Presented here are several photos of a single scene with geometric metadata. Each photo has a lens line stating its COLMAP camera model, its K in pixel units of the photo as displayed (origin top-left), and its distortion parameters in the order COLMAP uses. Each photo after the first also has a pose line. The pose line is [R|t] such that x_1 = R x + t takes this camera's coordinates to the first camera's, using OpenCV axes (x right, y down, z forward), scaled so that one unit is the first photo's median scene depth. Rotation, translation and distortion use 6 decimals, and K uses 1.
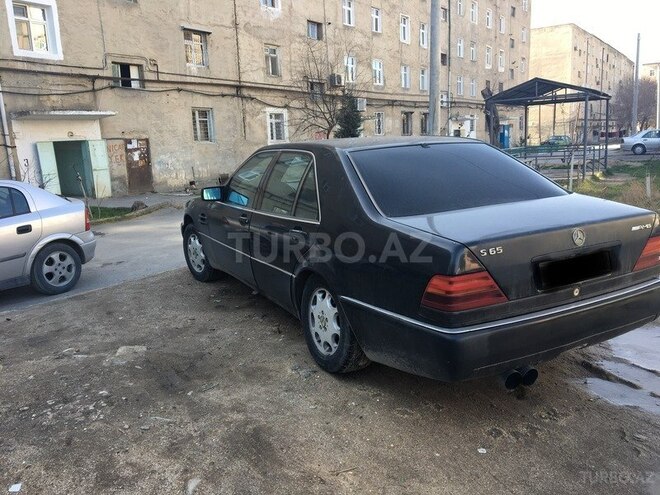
lens RADIAL K [[551.6, 0, 330.0], [0, 551.6, 247.5], [0, 0, 1]] dist [0.093765, -0.156131]
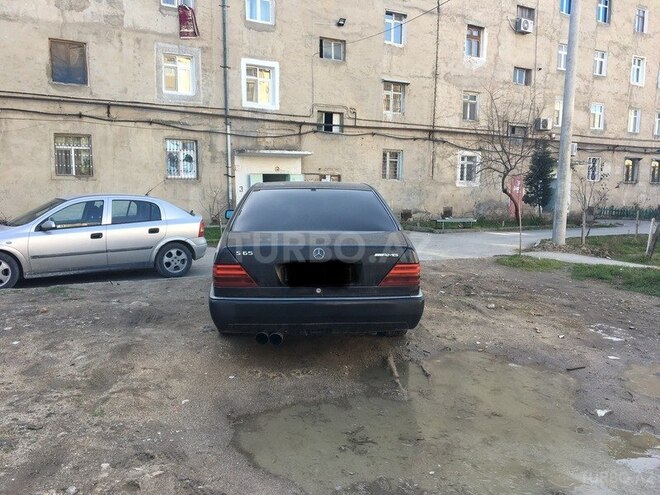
lens RADIAL K [[551.6, 0, 330.0], [0, 551.6, 247.5], [0, 0, 1]] dist [0.093765, -0.156131]
pose [[0.904942, 0.101688, -0.413206, 0.135412], [-0.129046, 0.990881, -0.038767, 0.002408], [0.405495, 0.088404, 0.909812, -0.043504]]
